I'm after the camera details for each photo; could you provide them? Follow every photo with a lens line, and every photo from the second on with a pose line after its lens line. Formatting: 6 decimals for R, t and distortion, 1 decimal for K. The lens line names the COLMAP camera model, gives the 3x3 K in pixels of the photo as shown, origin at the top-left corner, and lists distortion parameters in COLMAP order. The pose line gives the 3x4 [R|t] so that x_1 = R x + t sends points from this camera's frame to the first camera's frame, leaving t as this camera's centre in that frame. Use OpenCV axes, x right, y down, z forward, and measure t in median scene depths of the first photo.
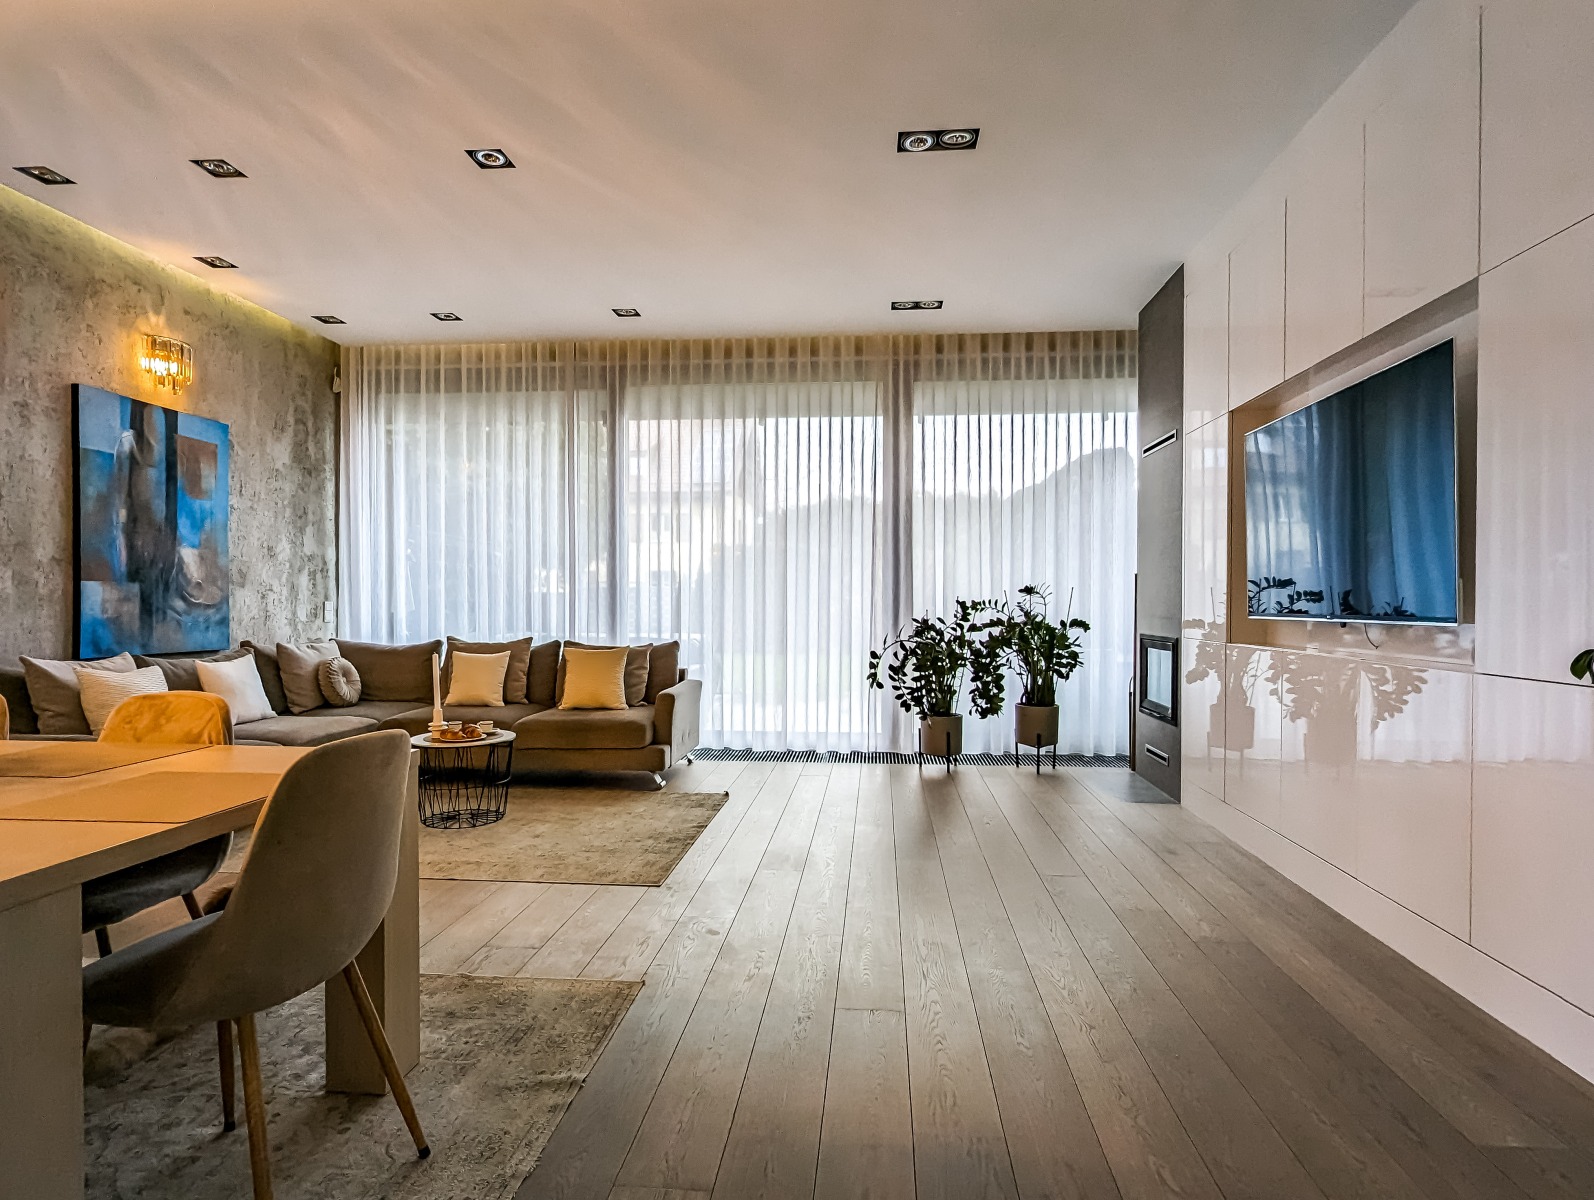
lens RADIAL K [[870.5, 0, 805.1], [0, 870.5, 611.8], [0, 0, 1]] dist [-0.001524, -0.000176]
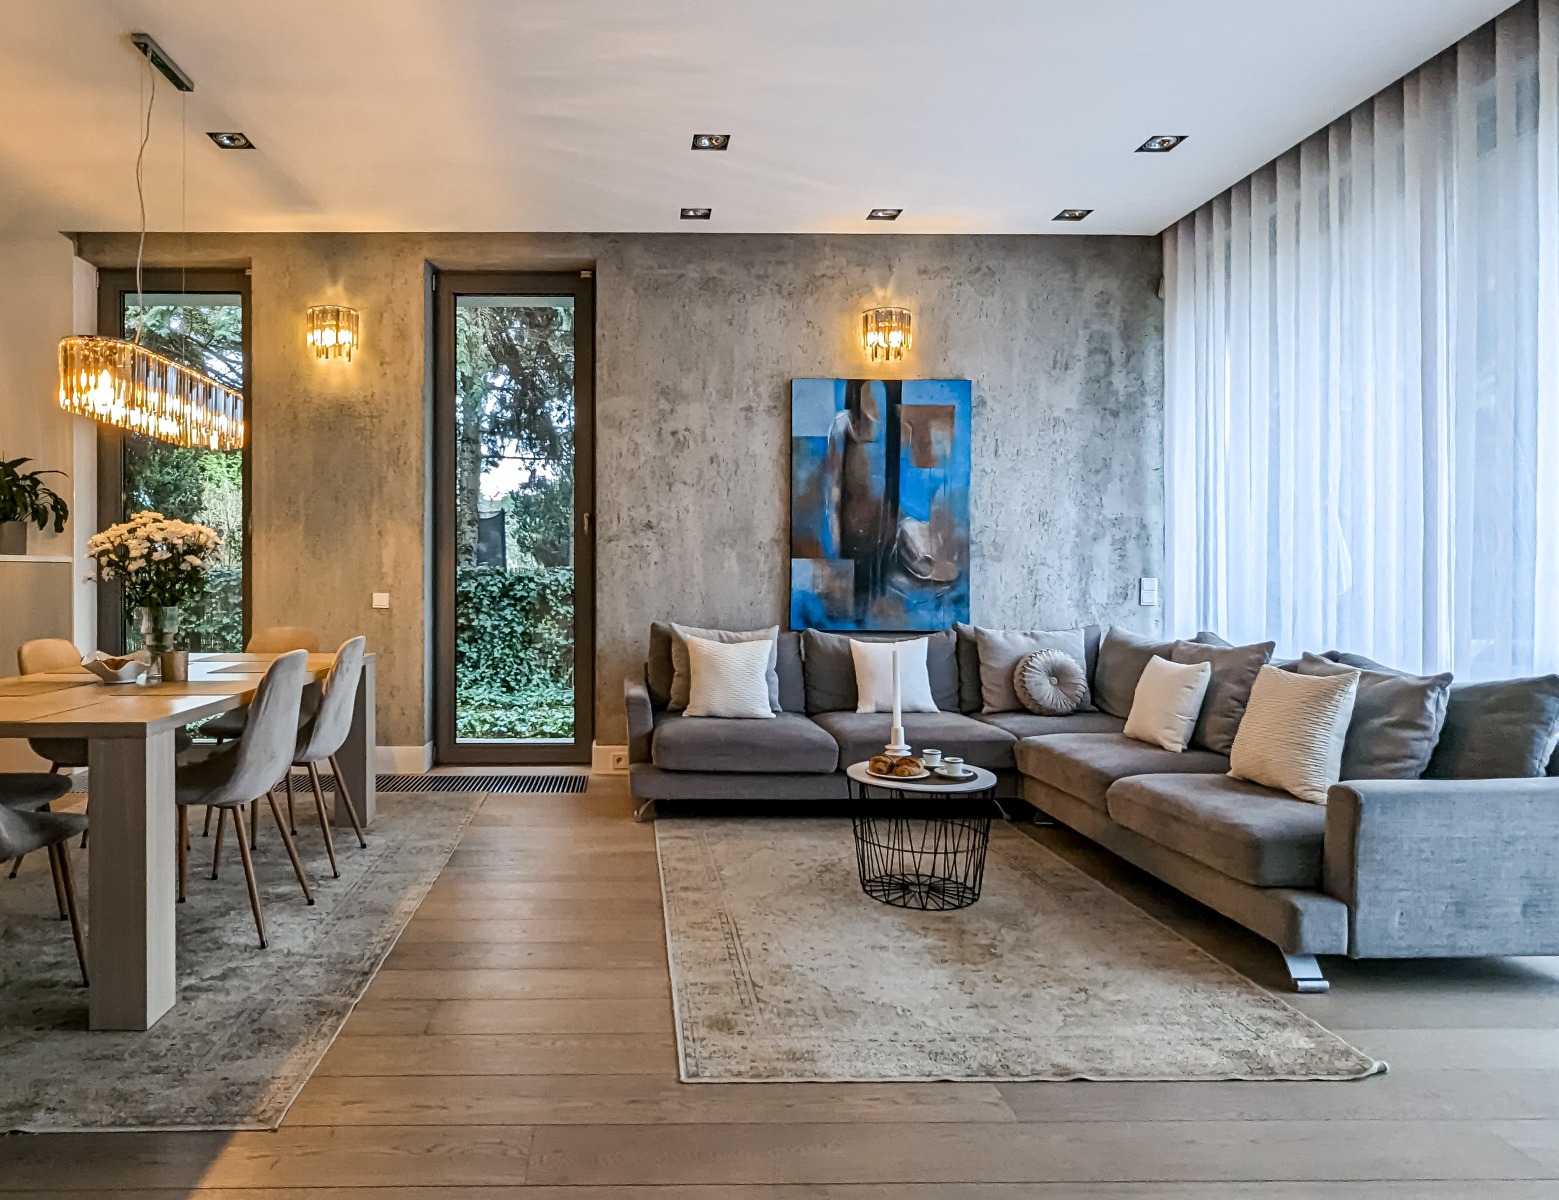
lens RADIAL K [[952.4, 0, 633.3], [0, 952.4, 574.1], [0, 0, 1]] dist [-0.000008, 0.000716]
pose [[0.092244, -0.003092, -0.995732, 0.275422], [-0.013039, 0.999906, -0.004313, -0.006926], [0.995651, 0.013381, 0.092195, 0.562780]]
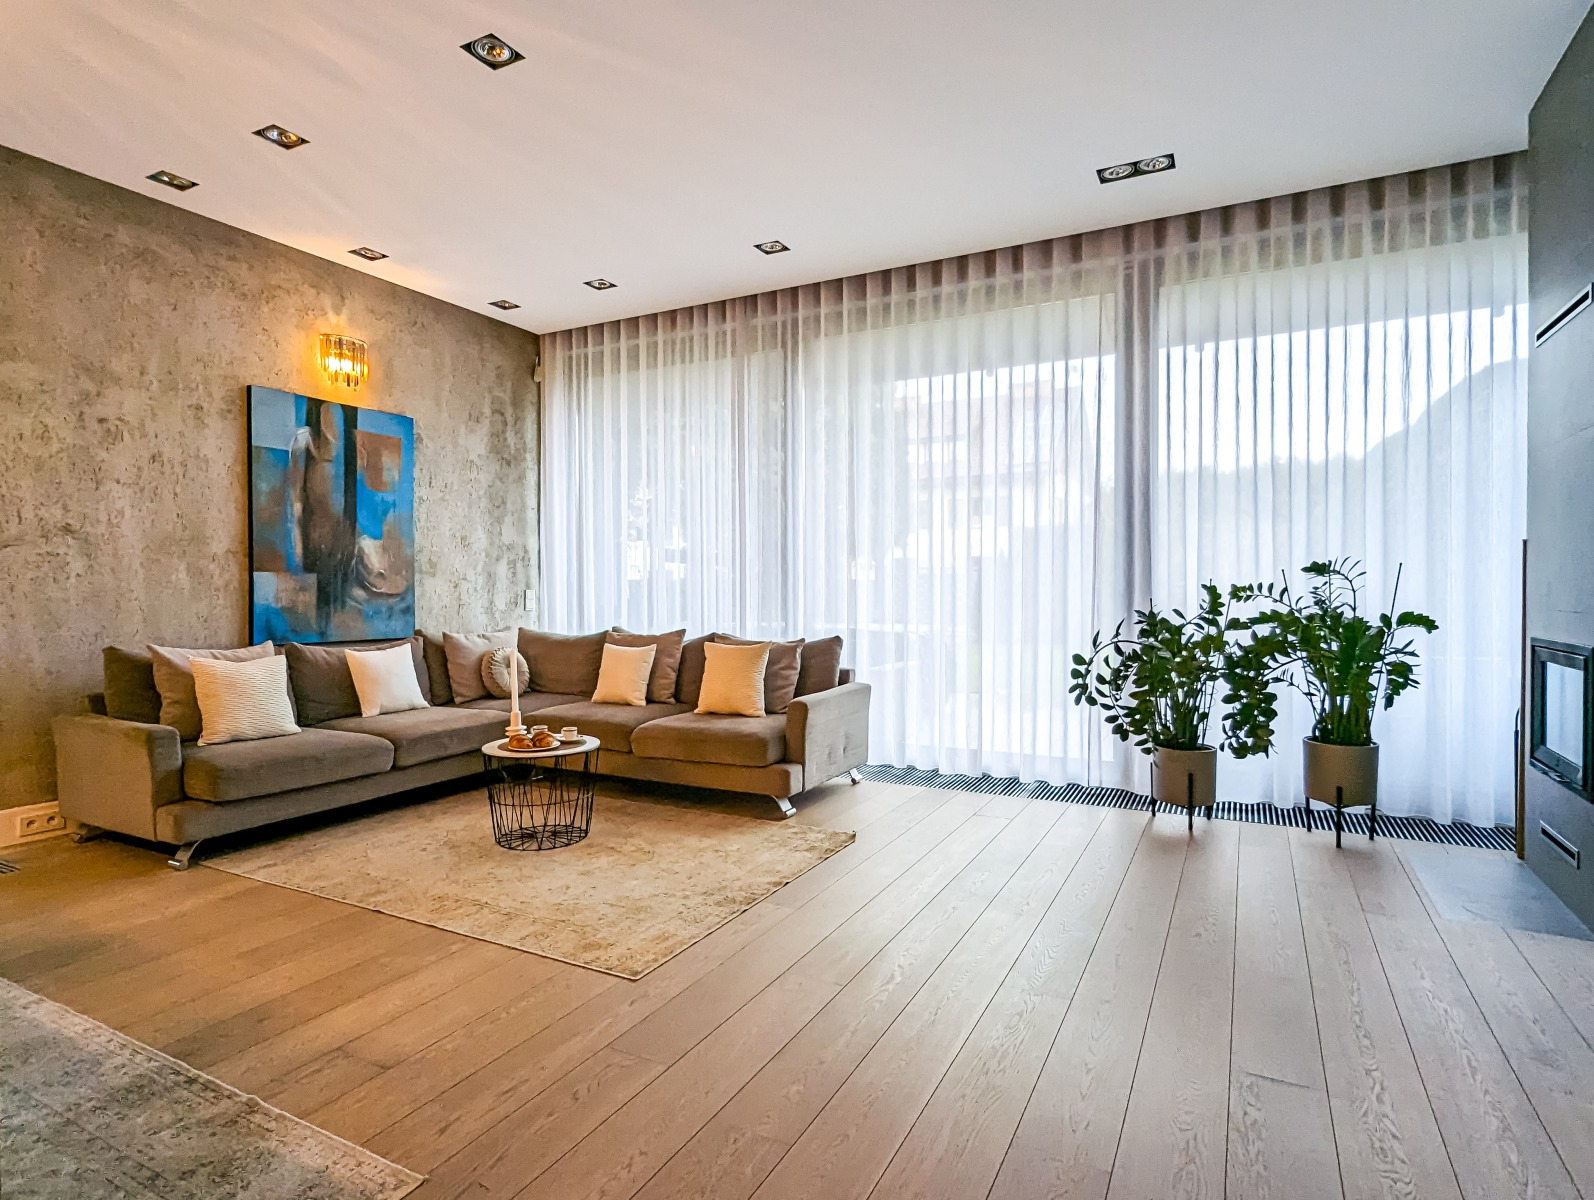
lens RADIAL K [[858.3, 0, 797.0], [0, 858.3, 600.0], [0, 0, 1]] dist [-0.000724, -0.000052]
pose [[0.920112, 0.000317, -0.391655, 0.147115], [0.000629, 0.999997, 0.002287, -0.002909], [0.391654, -0.002350, 0.920109, 0.244561]]
